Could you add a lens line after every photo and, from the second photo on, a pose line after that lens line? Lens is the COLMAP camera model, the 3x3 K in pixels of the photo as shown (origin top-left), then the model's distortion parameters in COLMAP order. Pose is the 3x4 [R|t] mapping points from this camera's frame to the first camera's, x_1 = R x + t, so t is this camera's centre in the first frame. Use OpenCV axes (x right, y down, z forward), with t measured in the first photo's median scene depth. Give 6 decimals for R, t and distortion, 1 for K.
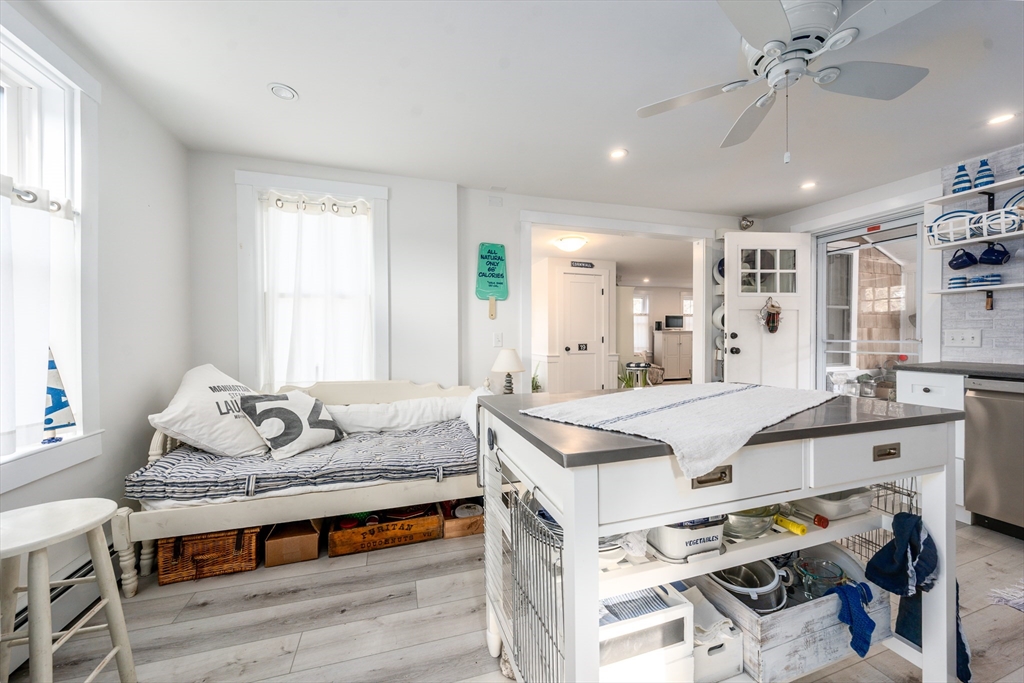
lens RADIAL K [[356.2, 0, 513.7], [0, 356.2, 341.1], [0, 0, 1]] dist [-0.001502, -0.000201]
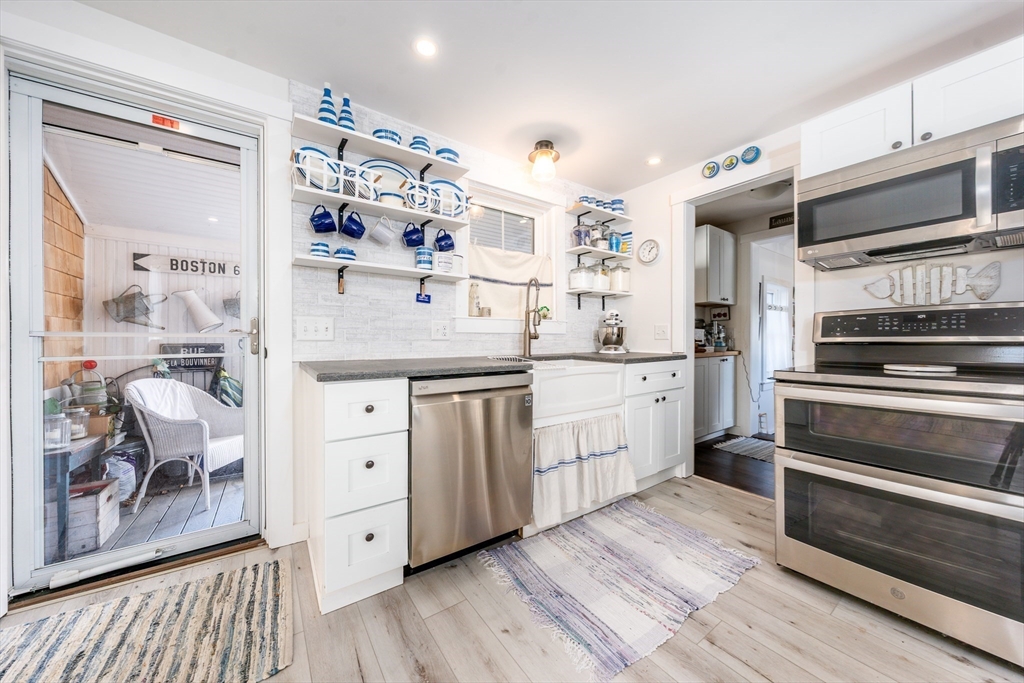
lens RADIAL K [[356.2, 0, 516.9], [0, 356.2, 342.7], [0, 0, 1]] dist [-0.001502, -0.000201]
pose [[-0.292608, -0.006306, 0.956212, 0.452110], [0.012607, 0.999866, 0.010452, 0.018423], [-0.956149, 0.015113, -0.292490, 0.843879]]
